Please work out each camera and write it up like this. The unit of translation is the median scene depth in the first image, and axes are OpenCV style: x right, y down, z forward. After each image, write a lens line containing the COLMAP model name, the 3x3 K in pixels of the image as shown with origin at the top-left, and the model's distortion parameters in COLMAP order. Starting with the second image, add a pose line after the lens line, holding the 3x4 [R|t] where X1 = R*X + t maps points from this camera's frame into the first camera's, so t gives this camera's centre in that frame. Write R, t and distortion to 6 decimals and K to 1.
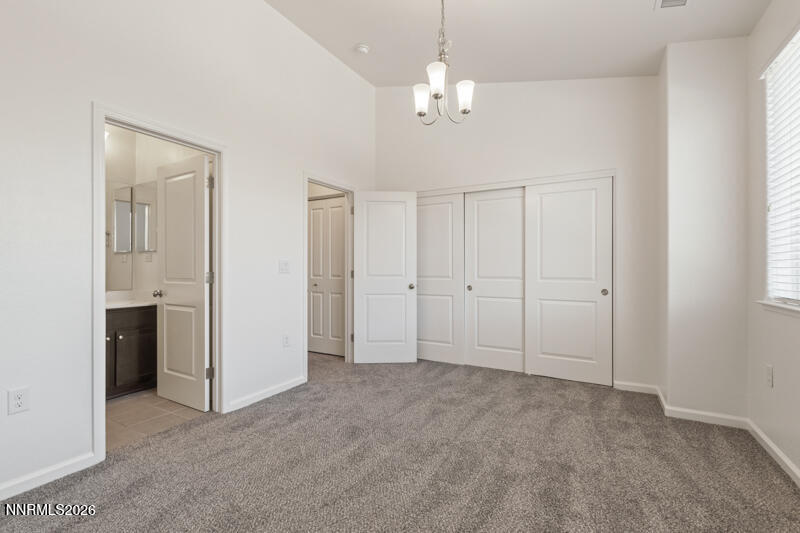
lens RADIAL K [[364.8, 0, 398.7], [0, 364.8, 270.2], [0, 0, 1]] dist [-0.000666, 0.000056]
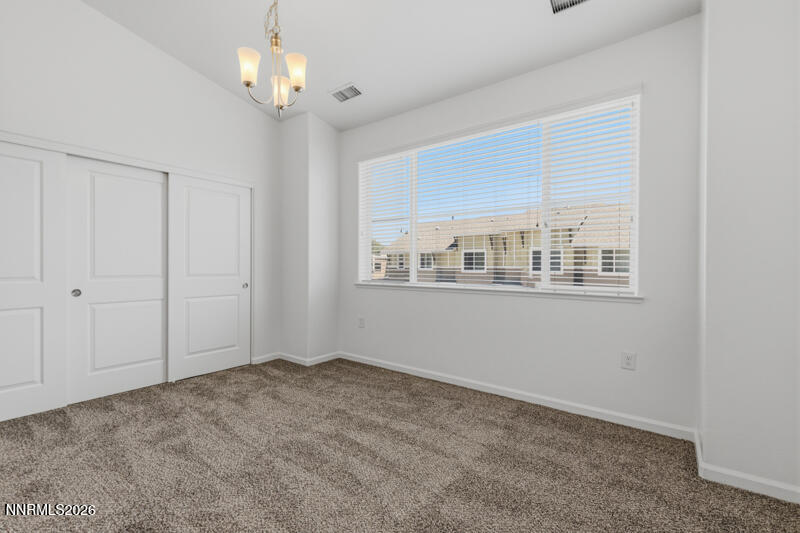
lens RADIAL K [[350.9, 0, 396.5], [0, 350.9, 268.9], [0, 0, 1]] dist [-0.002623, -0.000758]
pose [[0.121997, -0.009287, 0.992487, -0.525933], [0.003842, 0.999953, 0.008885, -0.001516], [-0.992523, 0.002729, 0.122027, 0.406266]]
